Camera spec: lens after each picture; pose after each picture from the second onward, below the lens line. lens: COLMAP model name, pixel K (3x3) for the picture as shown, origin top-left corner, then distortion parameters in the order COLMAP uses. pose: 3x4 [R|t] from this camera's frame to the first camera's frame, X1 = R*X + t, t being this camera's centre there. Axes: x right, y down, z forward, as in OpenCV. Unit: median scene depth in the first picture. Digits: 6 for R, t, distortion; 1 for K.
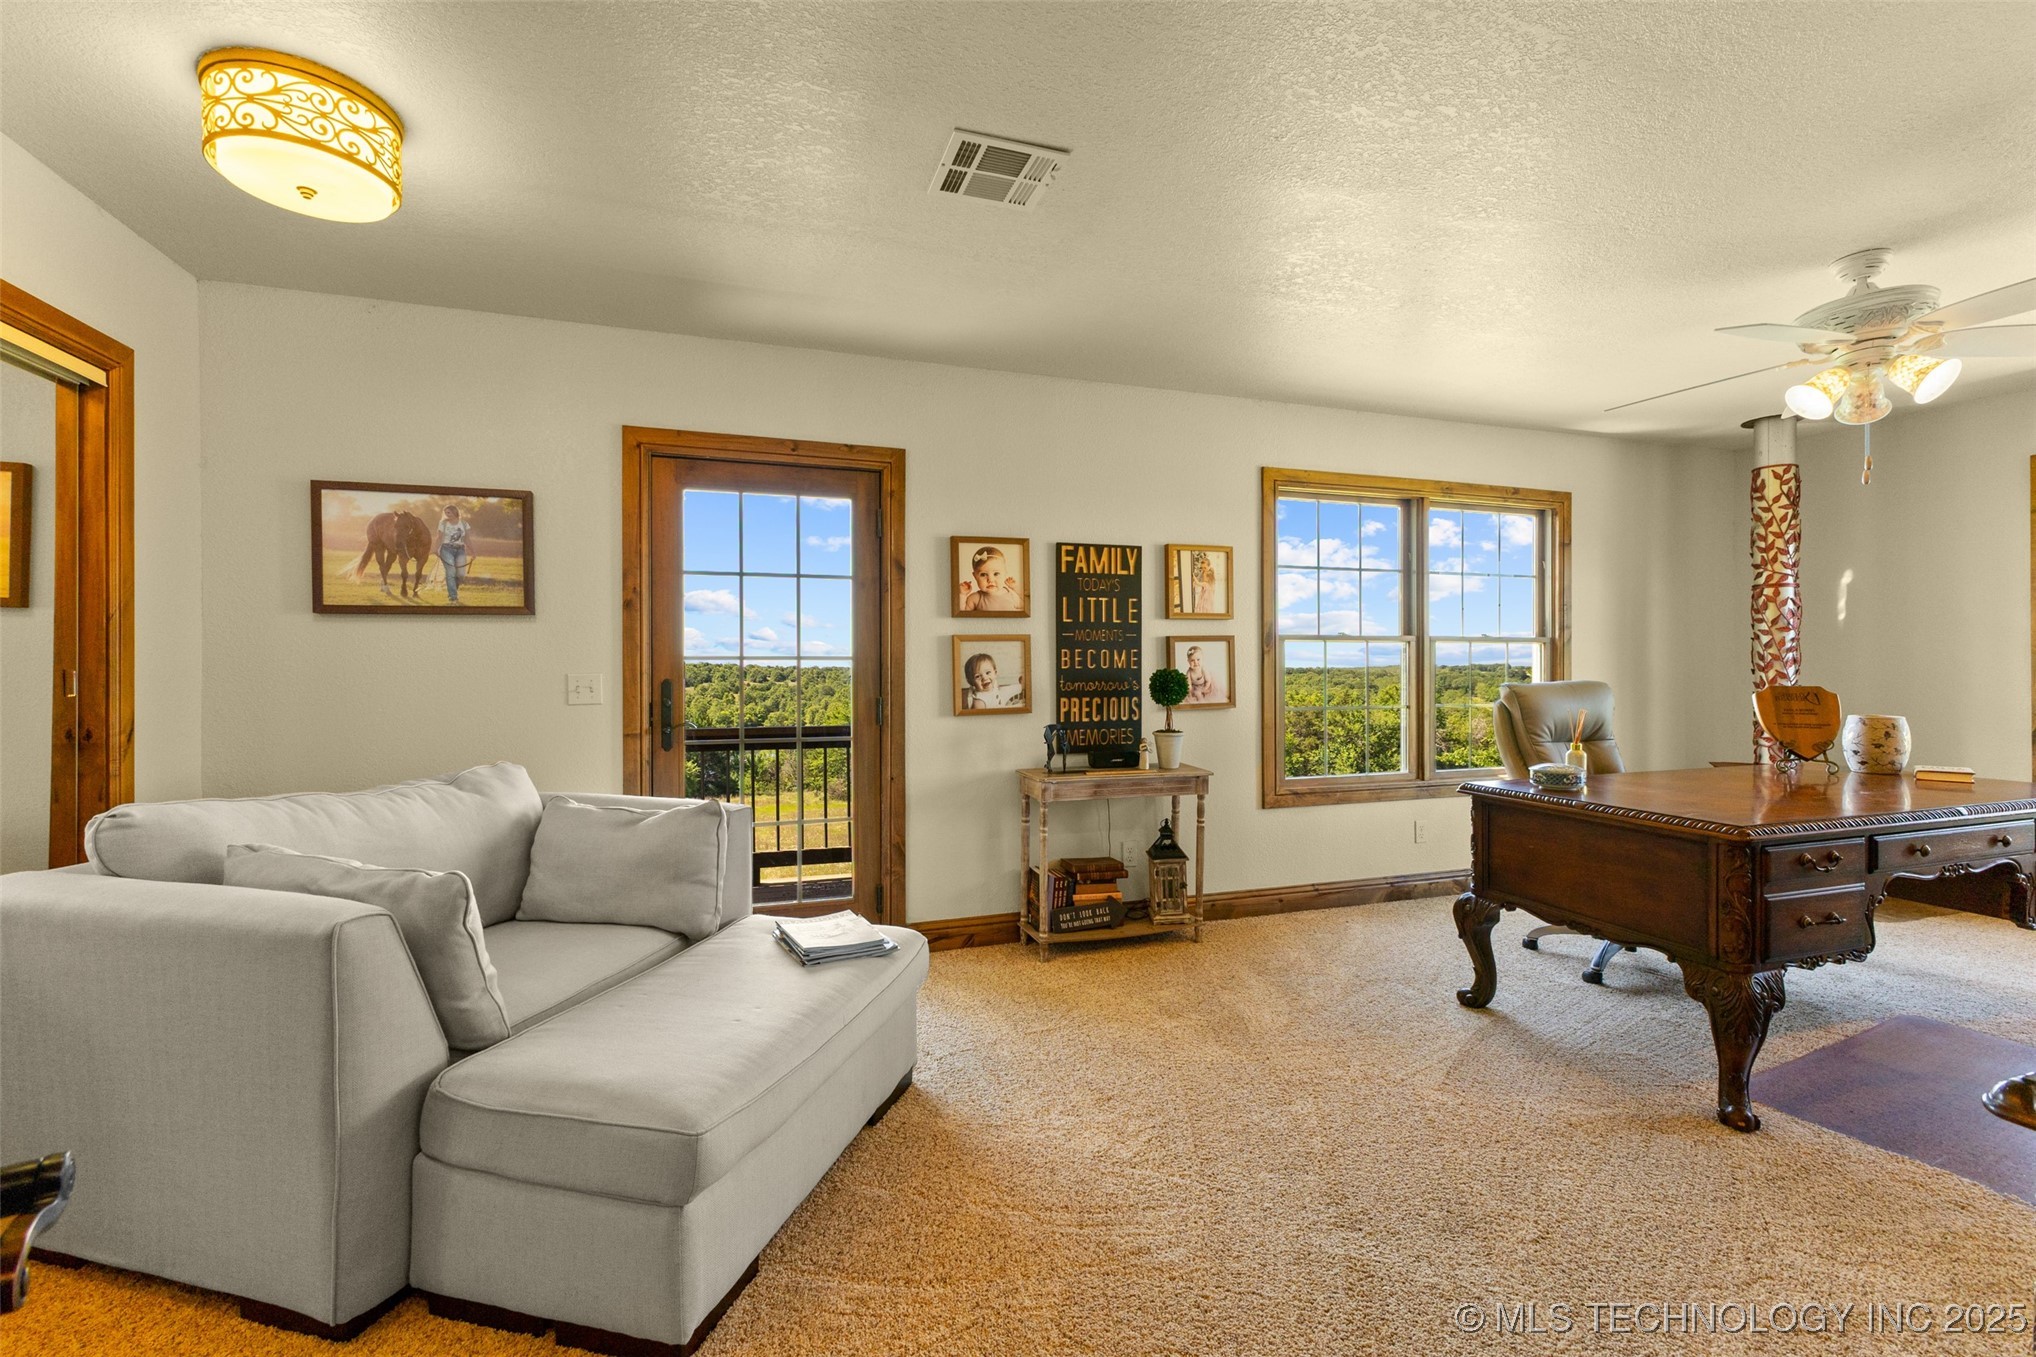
lens RADIAL K [[882.9, 0, 1022.6], [0, 882.9, 672.3], [0, 0, 1]] dist [0.010067, -0.002390]
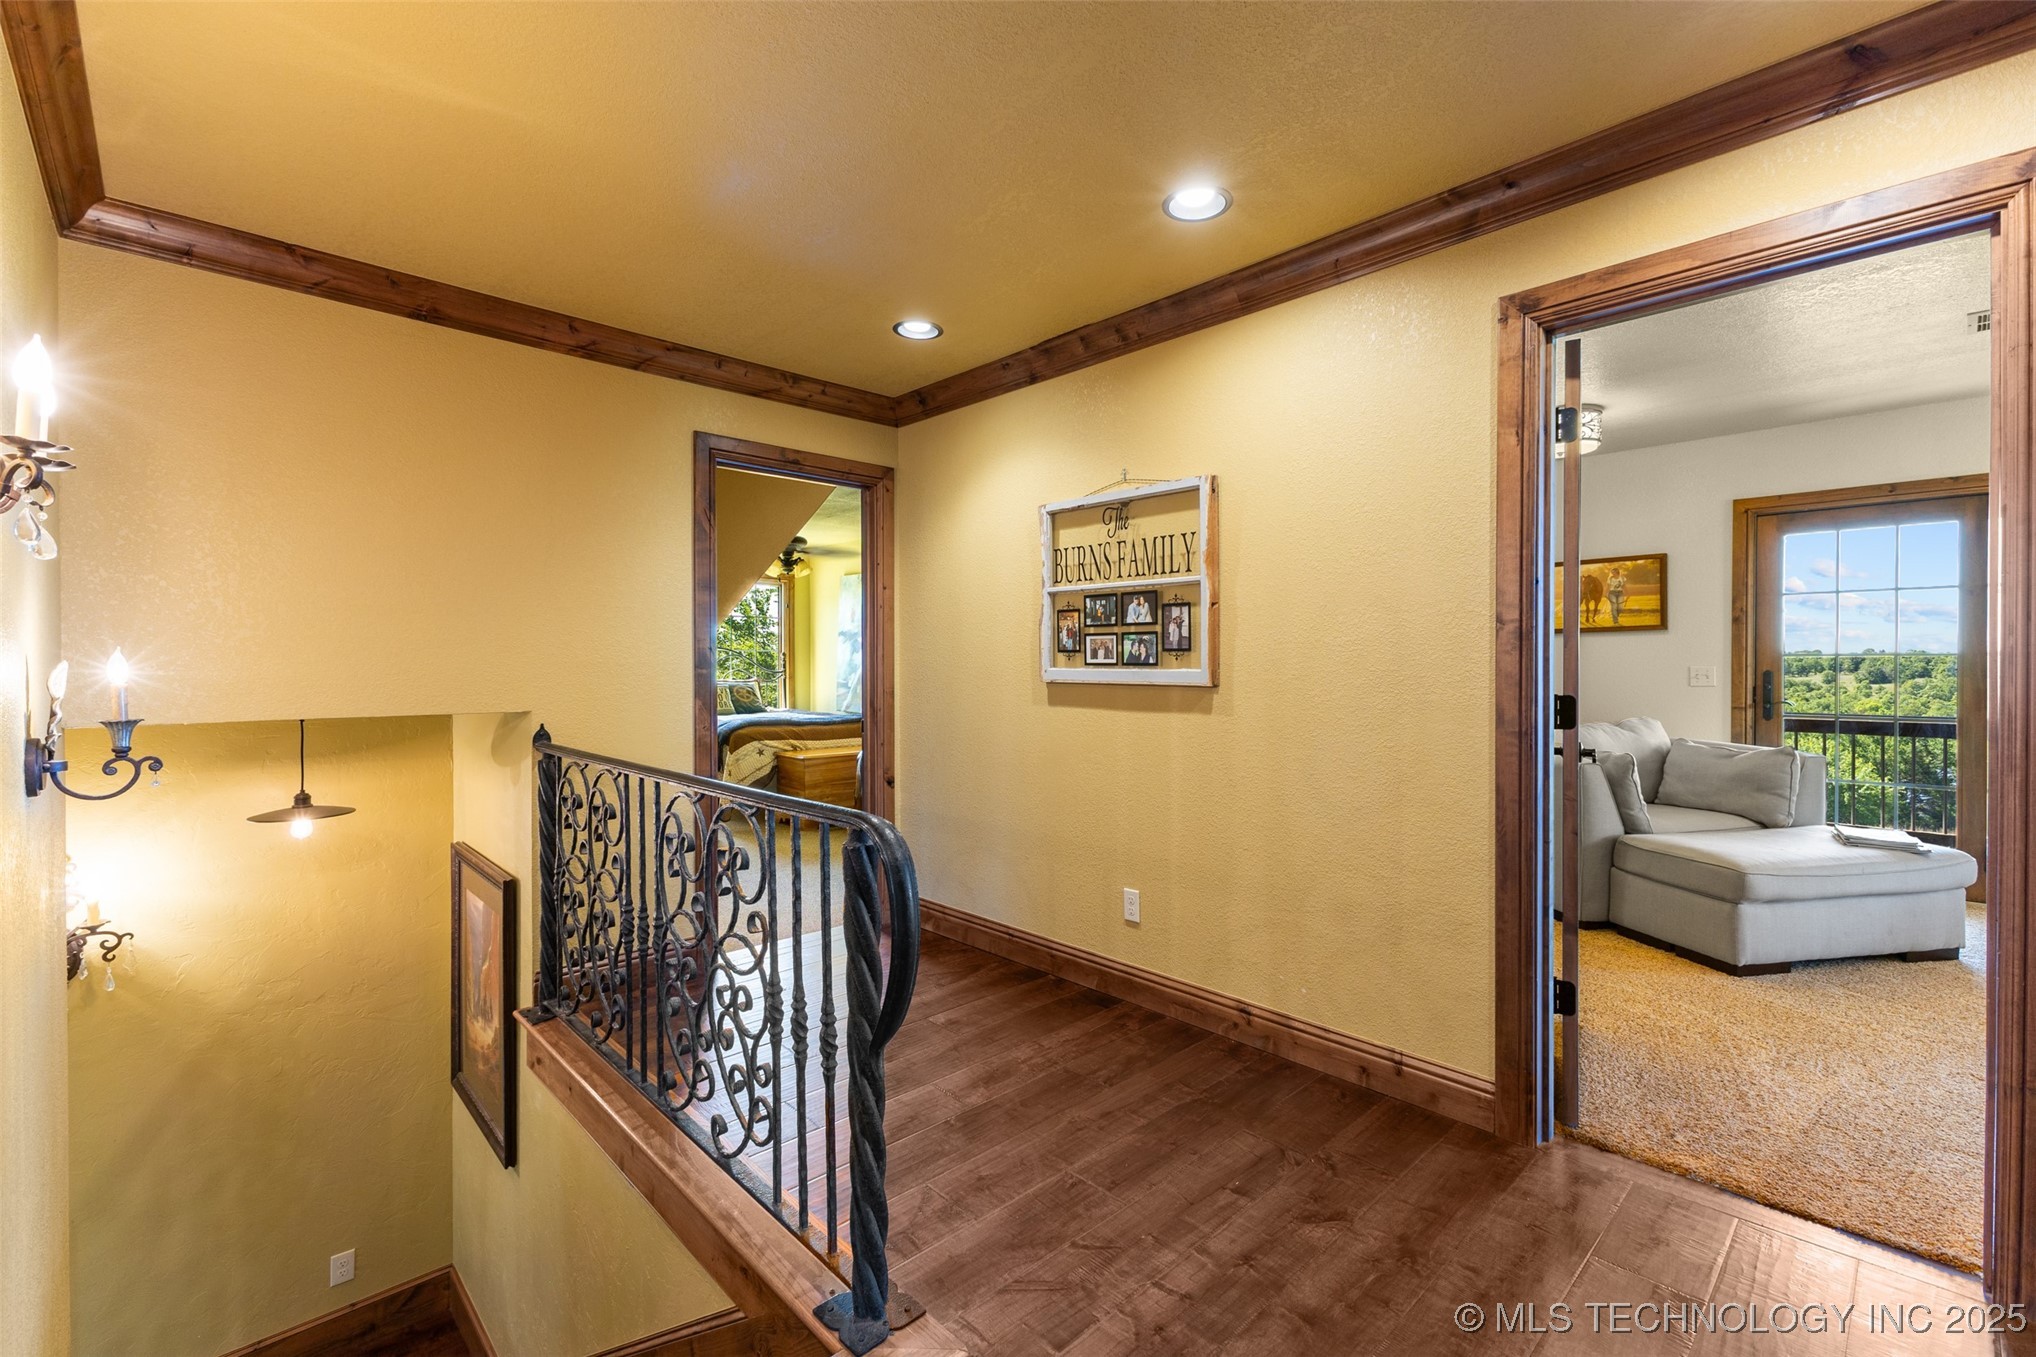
lens RADIAL K [[882.9, 0, 1012.3], [0, 882.9, 672.2], [0, 0, 1]] dist [0.010067, -0.002390]
pose [[0.417389, 0.010214, -0.908671, 0.431241], [-0.001110, 0.999942, 0.010730, -0.003469], [0.908727, -0.003470, 0.417376, -0.779608]]
